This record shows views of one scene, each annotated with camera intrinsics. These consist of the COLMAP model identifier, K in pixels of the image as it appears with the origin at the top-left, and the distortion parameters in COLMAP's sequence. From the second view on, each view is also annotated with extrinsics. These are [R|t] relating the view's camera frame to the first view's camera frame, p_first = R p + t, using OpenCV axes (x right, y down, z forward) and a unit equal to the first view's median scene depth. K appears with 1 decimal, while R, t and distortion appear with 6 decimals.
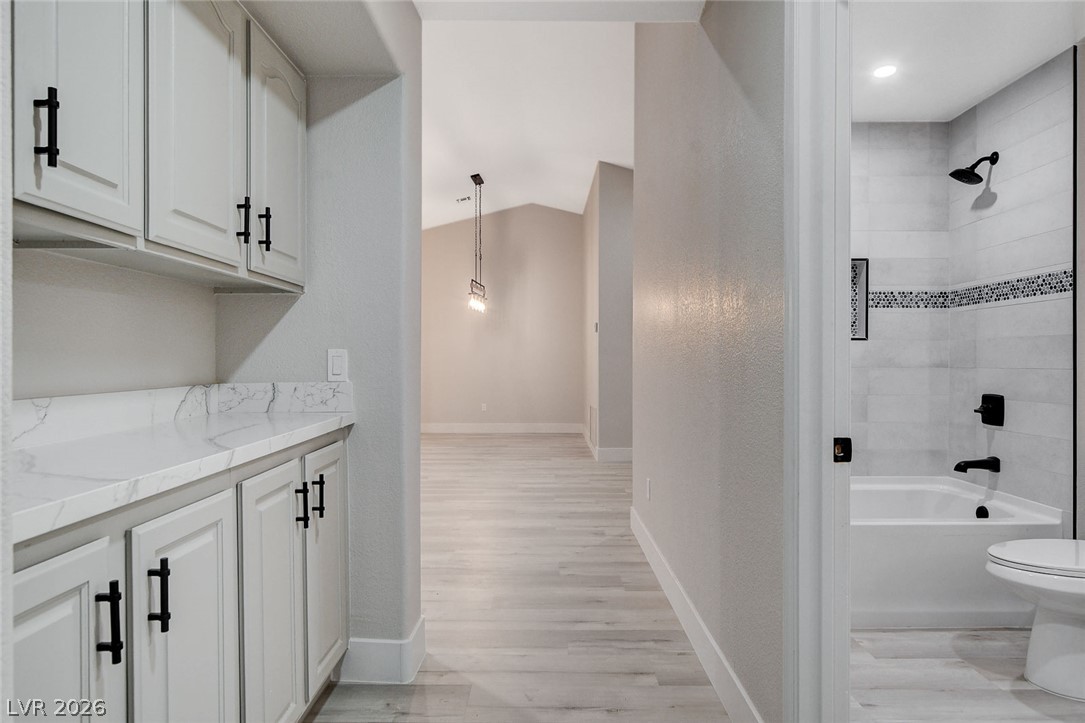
lens RADIAL K [[633.6, 0, 542.5], [0, 633.6, 361.5], [0, 0, 1]] dist [-0.002312, -0.001613]
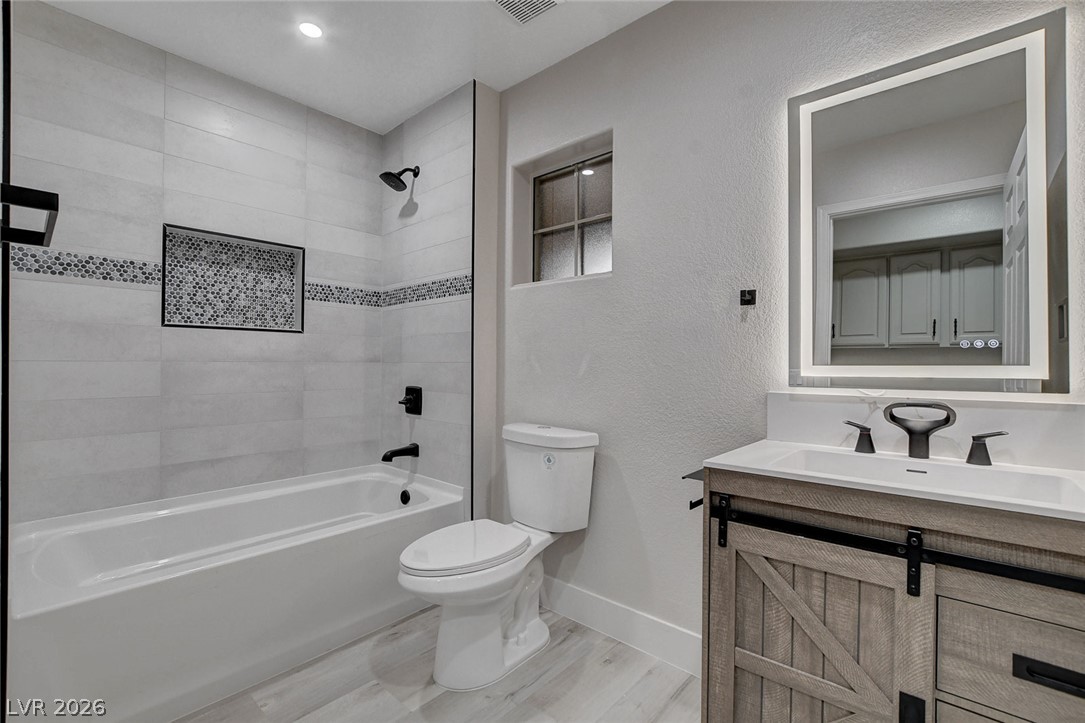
lens RADIAL K [[477.0, 0, 542.6], [0, 477.0, 363.3], [0, 0, 1]] dist [-0.020473, 0.007264]
pose [[0.657809, 0.002713, 0.753180, 0.234672], [-0.003632, 0.999993, -0.000431, 0.011434], [-0.753176, -0.002452, 0.657815, 0.286618]]
